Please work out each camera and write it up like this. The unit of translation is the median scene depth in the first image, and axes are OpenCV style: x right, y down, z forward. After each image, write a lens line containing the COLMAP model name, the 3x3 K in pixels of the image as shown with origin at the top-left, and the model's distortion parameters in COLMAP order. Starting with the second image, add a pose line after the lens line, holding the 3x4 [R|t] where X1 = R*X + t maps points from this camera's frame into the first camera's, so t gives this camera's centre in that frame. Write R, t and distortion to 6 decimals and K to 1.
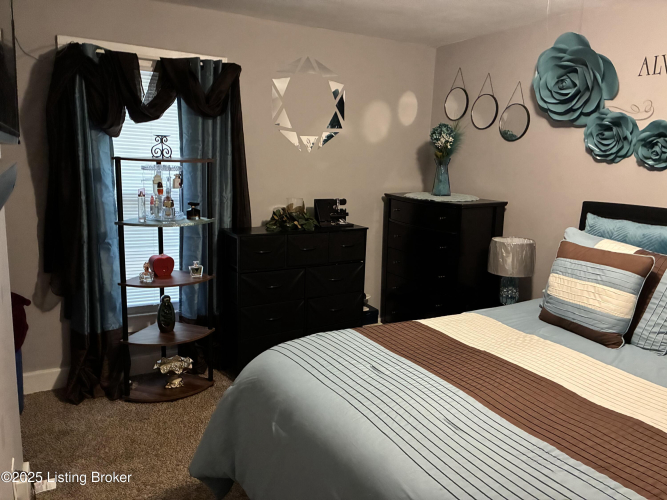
lens RADIAL K [[486.1, 0, 346.0], [0, 486.1, 249.3], [0, 0, 1]] dist [0.028268, 0.000188]
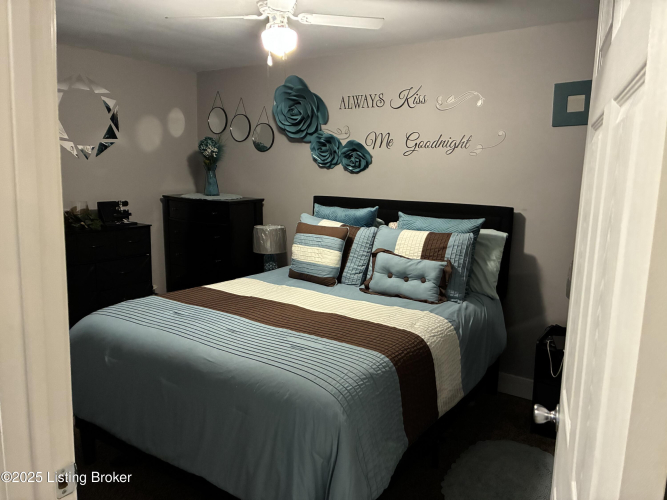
lens RADIAL K [[501.0, 0, 333.5], [0, 501.0, 250.0], [0, 0, 1]] dist [0.076721, -0.098297]
pose [[0.907944, -0.080179, 0.411350, -0.067615], [0.084180, 0.996415, 0.008414, 0.047585], [-0.410550, 0.026988, 0.911439, -0.317527]]
